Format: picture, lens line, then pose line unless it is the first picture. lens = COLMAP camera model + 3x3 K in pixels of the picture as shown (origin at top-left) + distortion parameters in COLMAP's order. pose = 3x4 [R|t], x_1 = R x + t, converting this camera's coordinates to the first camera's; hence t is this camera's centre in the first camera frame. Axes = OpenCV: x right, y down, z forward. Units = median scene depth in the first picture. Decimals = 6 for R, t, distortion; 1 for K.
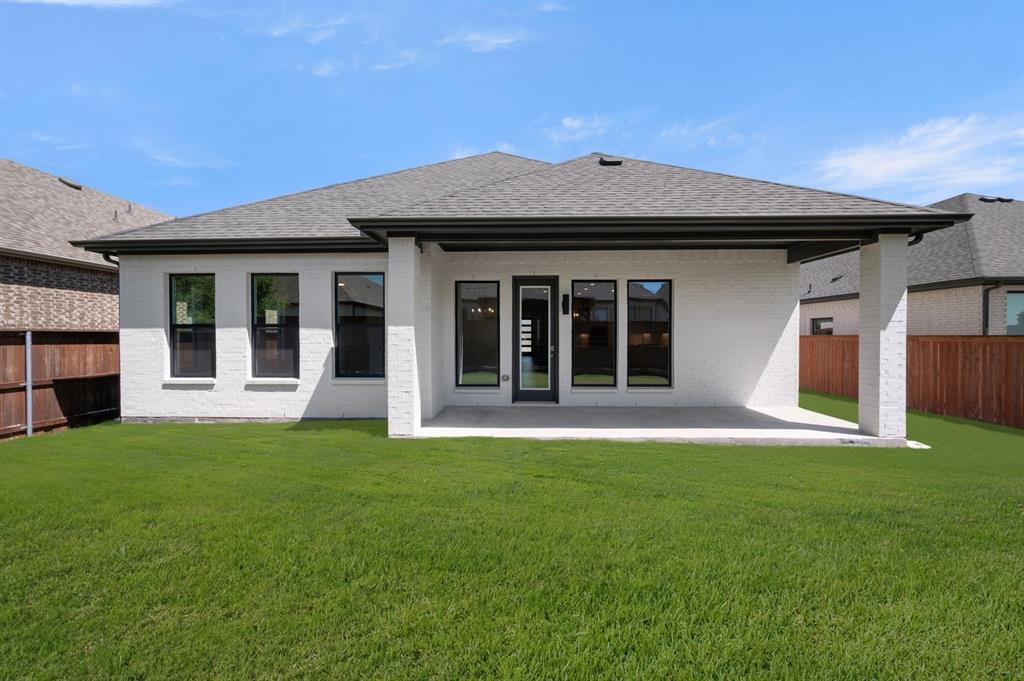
lens RADIAL K [[405.2, 0, 512.0], [0, 405.2, 340.5], [0, 0, 1]] dist [0.003694, 0.000170]
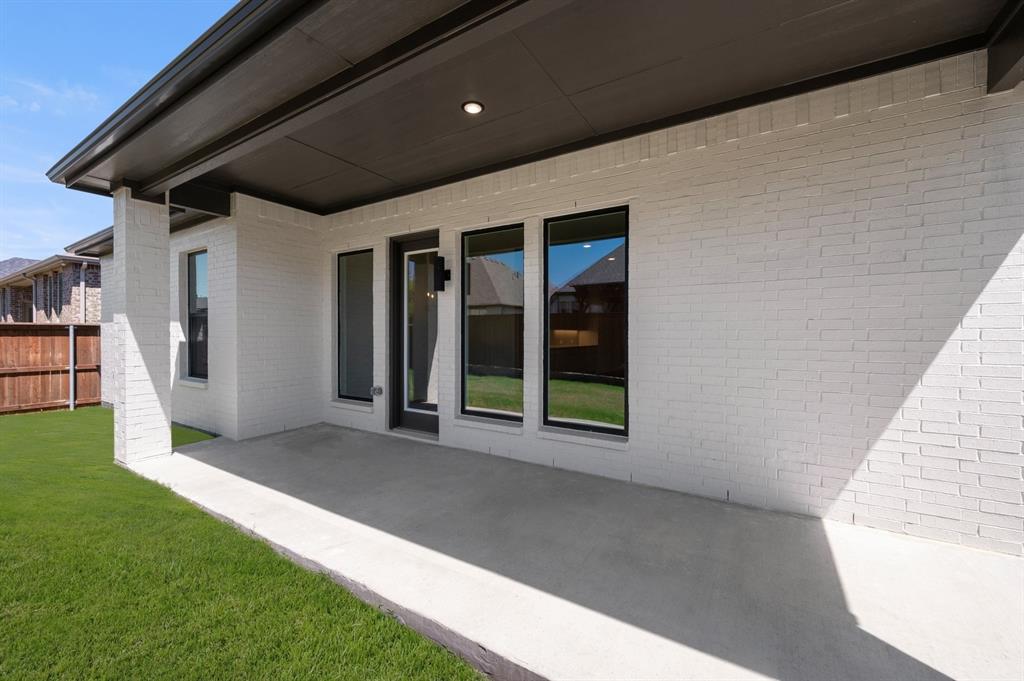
lens RADIAL K [[410.8, 0, 512.0], [0, 410.8, 340.5], [0, 0, 1]] dist [0.000139, -0.000056]
pose [[0.856904, 0.010482, -0.515370, 0.581130], [-0.011813, 0.999930, 0.000697, 0.006290], [0.515341, 0.005491, 0.856967, 0.592571]]
